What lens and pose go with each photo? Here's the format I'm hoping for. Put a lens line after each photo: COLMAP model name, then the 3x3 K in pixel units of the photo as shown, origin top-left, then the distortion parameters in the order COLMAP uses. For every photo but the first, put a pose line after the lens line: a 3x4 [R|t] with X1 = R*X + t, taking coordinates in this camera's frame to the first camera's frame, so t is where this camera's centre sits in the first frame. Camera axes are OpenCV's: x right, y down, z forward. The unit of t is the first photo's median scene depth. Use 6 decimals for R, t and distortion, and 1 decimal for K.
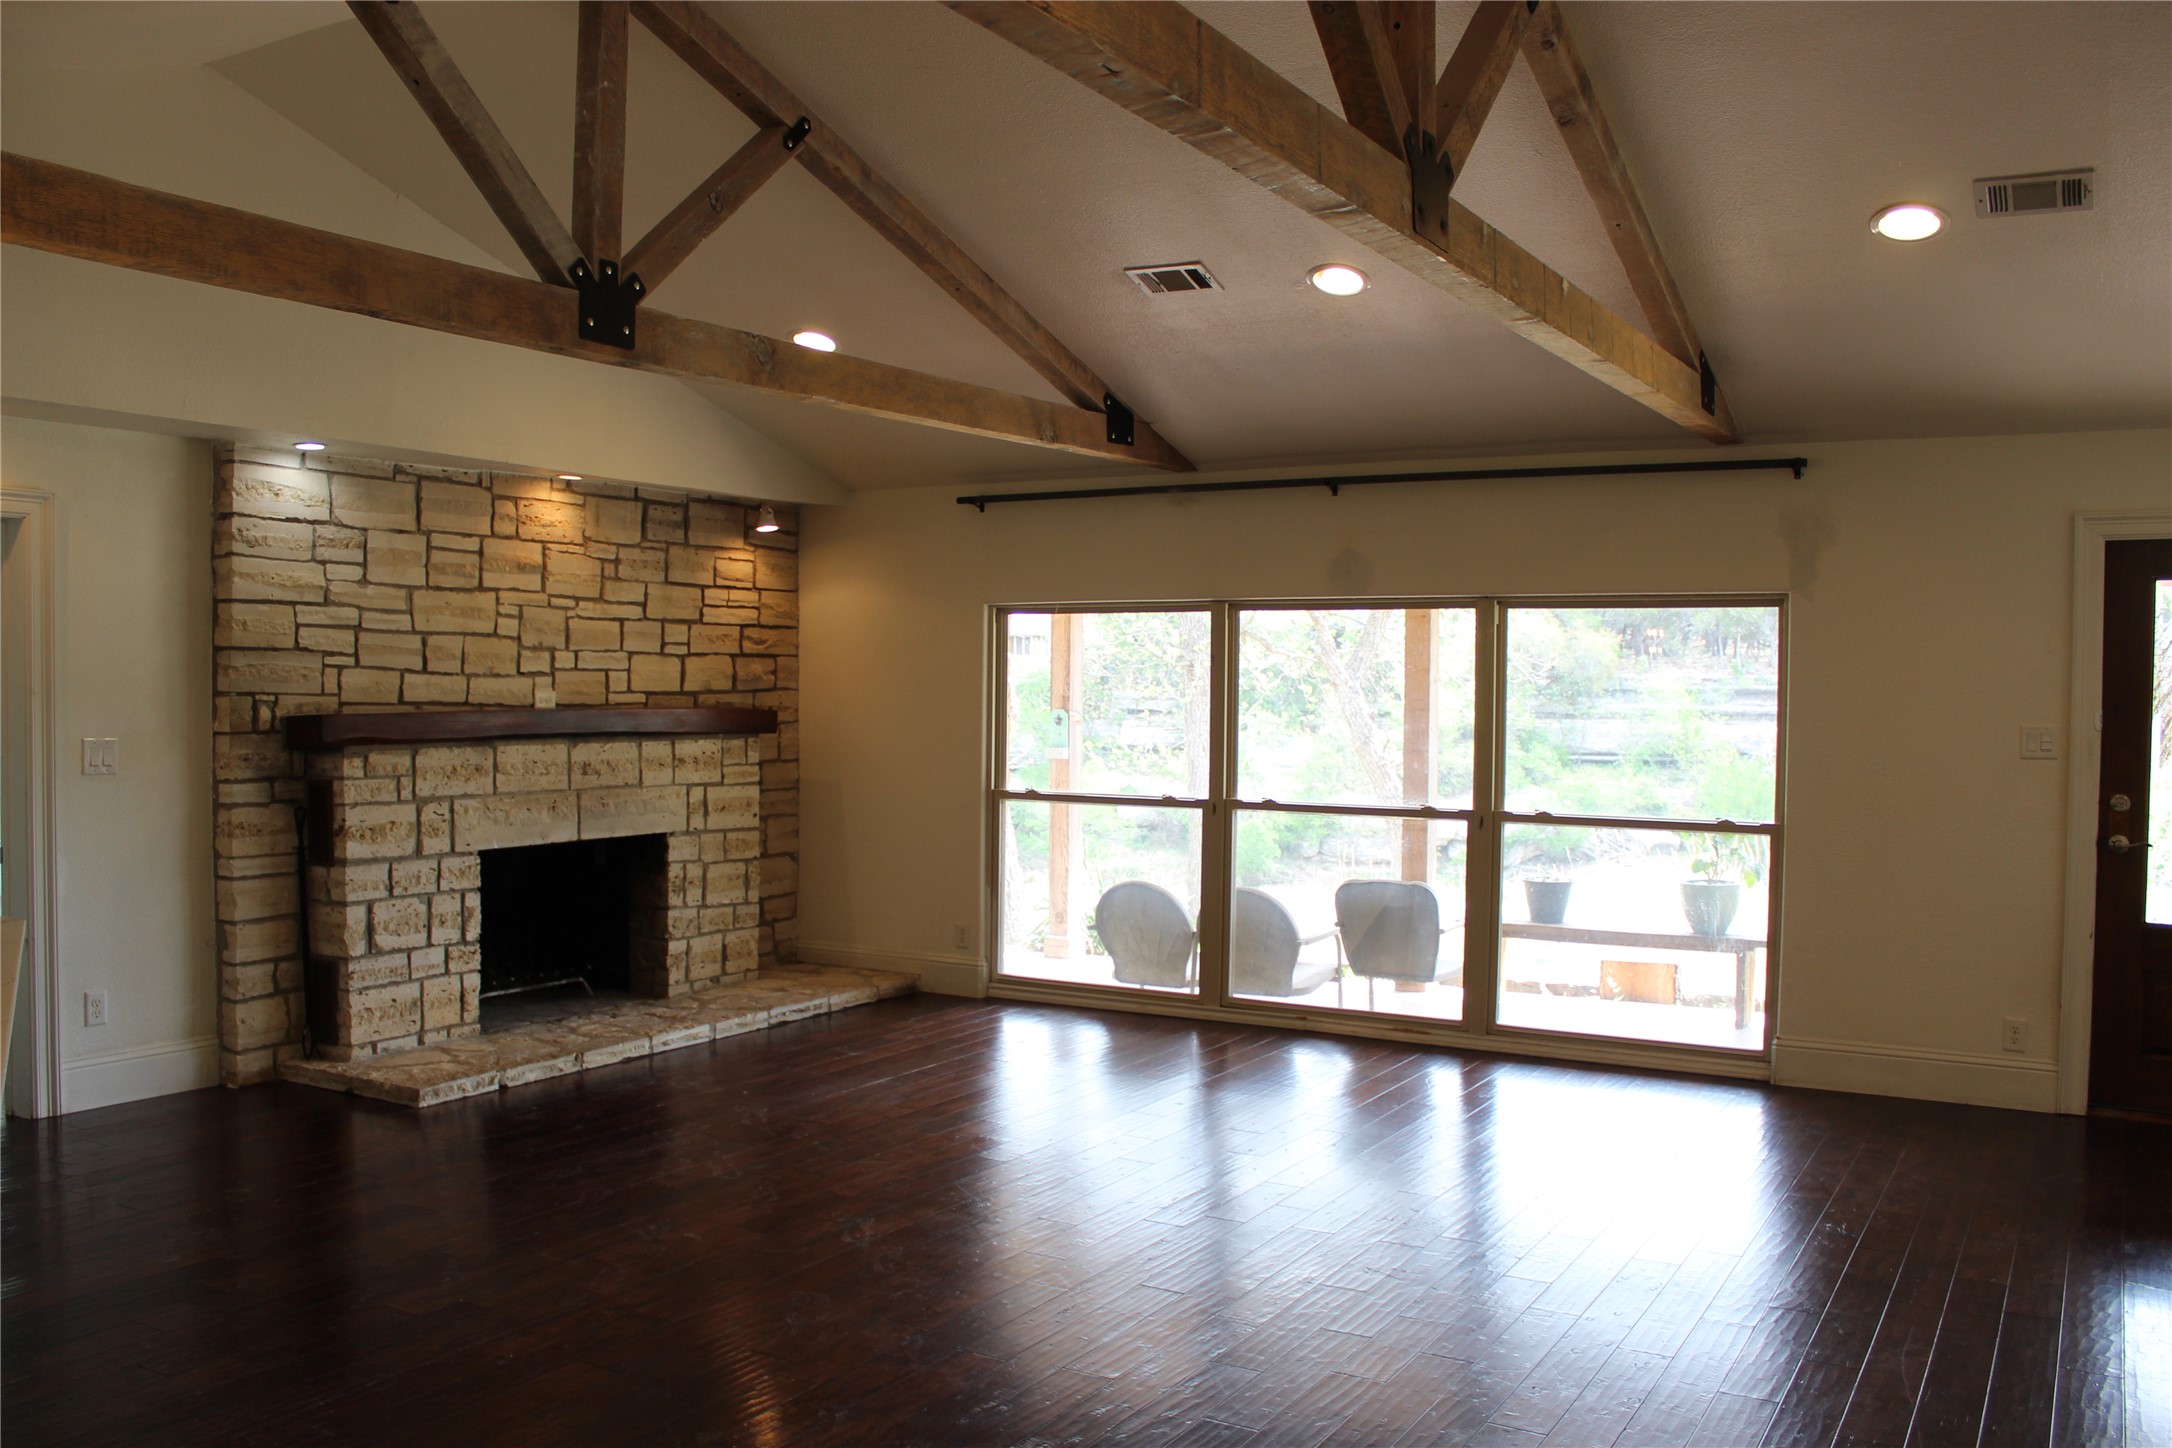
lens RADIAL K [[1801.0, 0, 1072.2], [0, 1801.0, 723.3], [0, 0, 1]] dist [-0.148395, 0.102402]
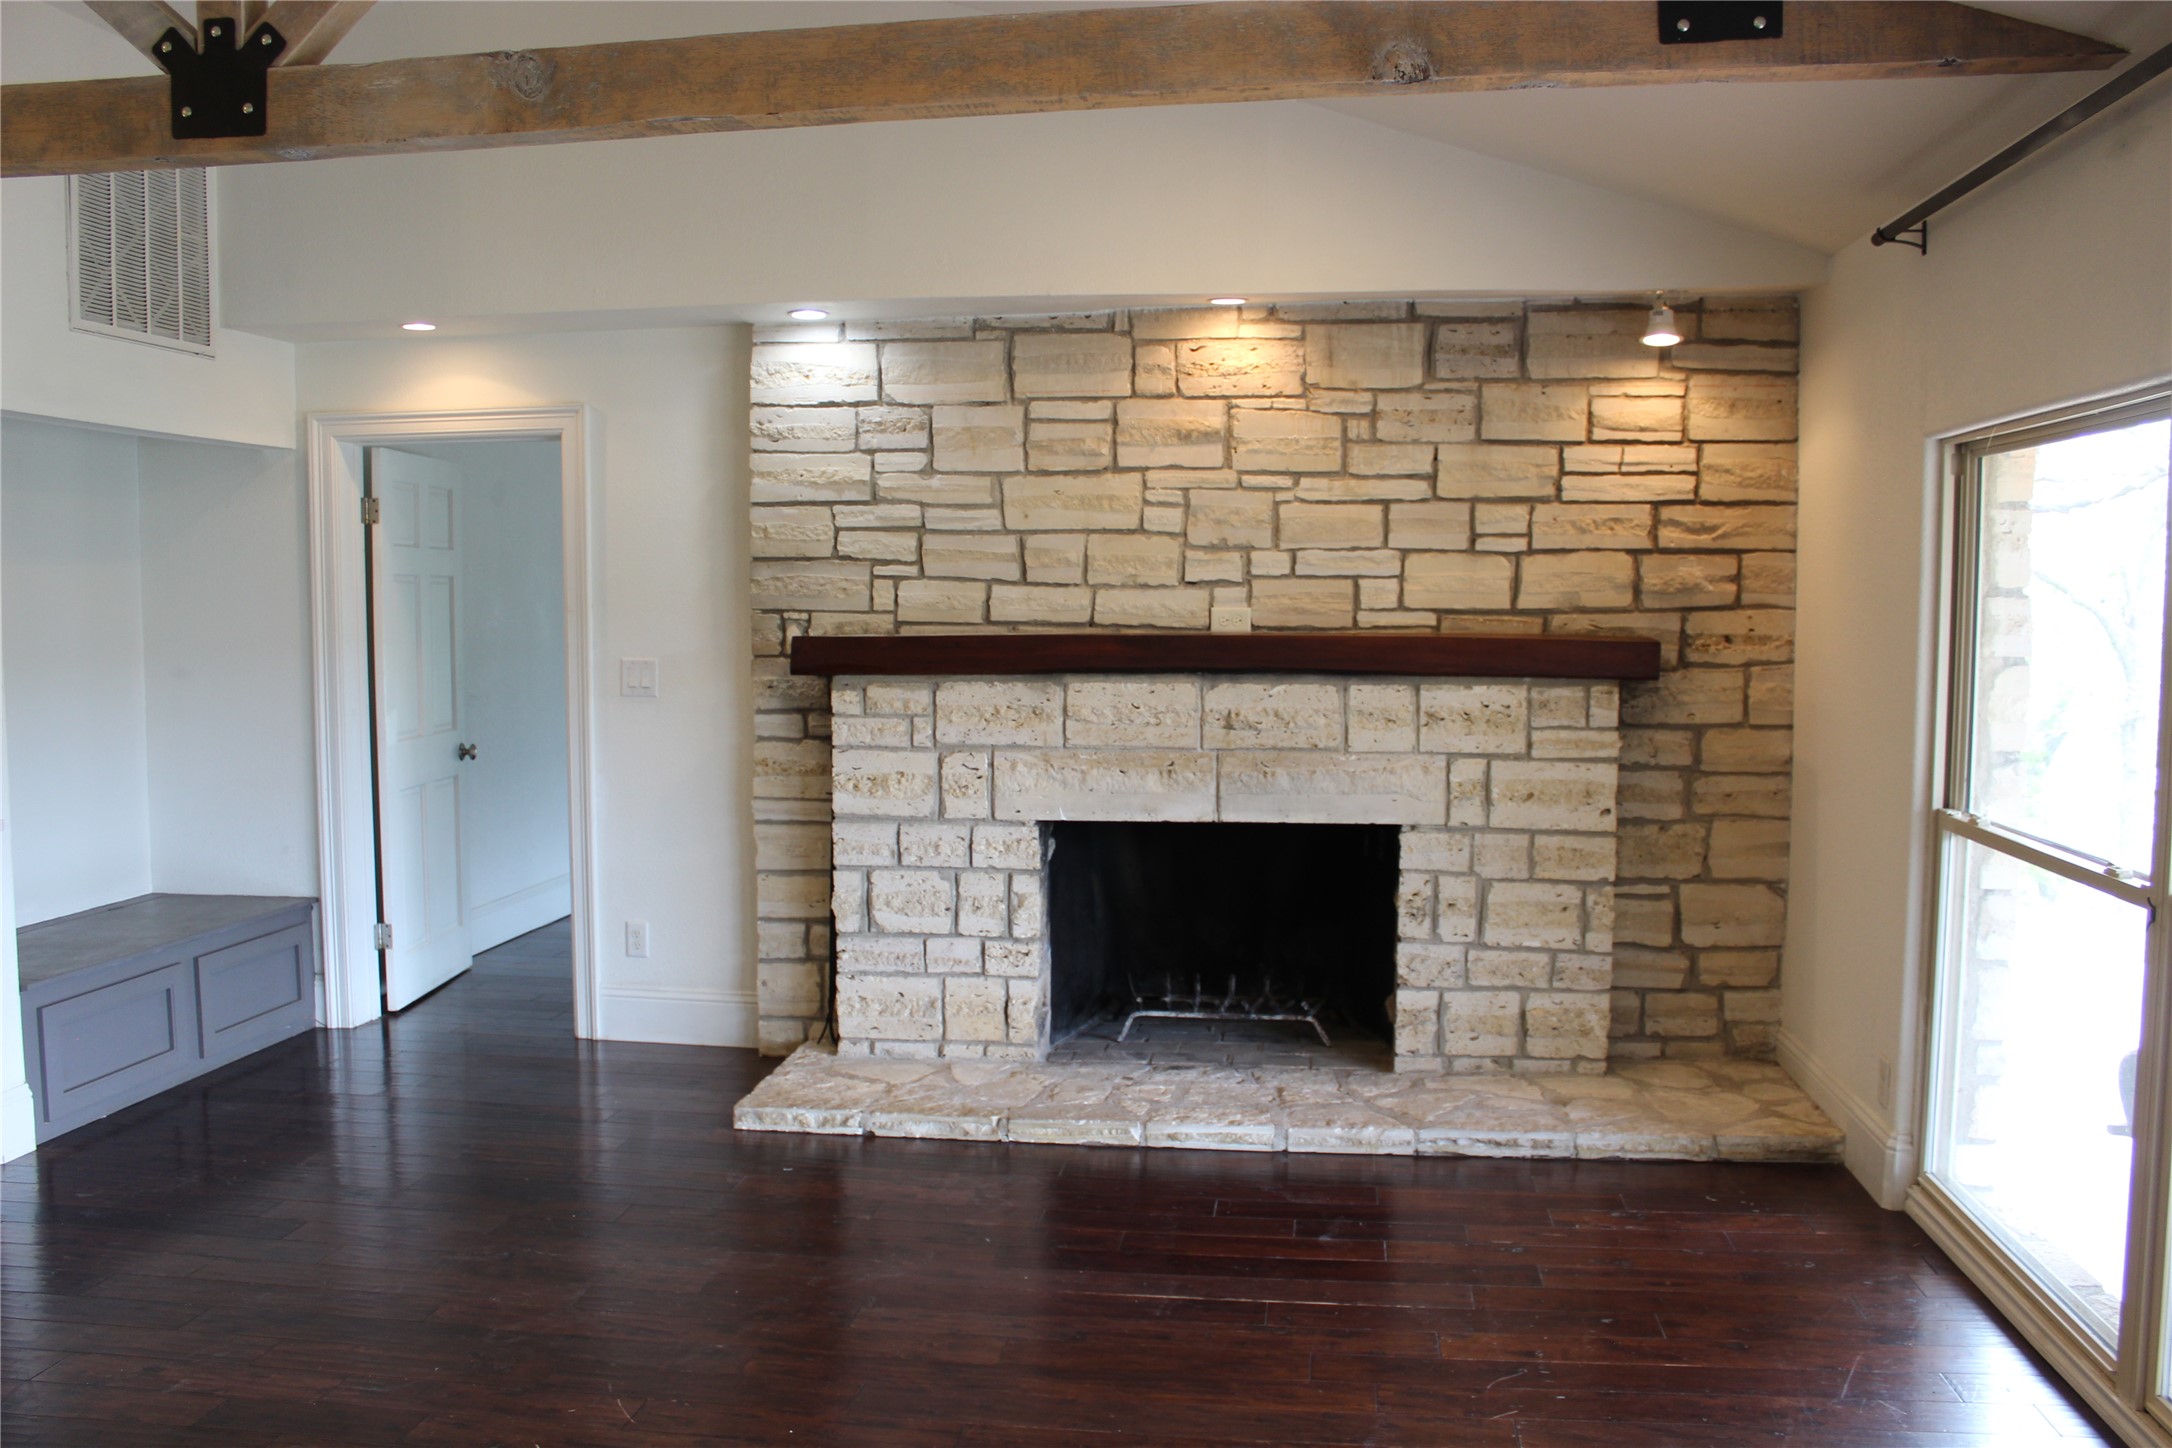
lens RADIAL K [[1801.0, 0, 1079.1], [0, 1801.0, 724.2], [0, 0, 1]] dist [-0.148395, 0.102402]
pose [[0.399515, 0.061700, -0.914648, 0.358422], [-0.015244, 0.998042, 0.060667, -0.015174], [0.916600, -0.010294, 0.399673, 0.693407]]
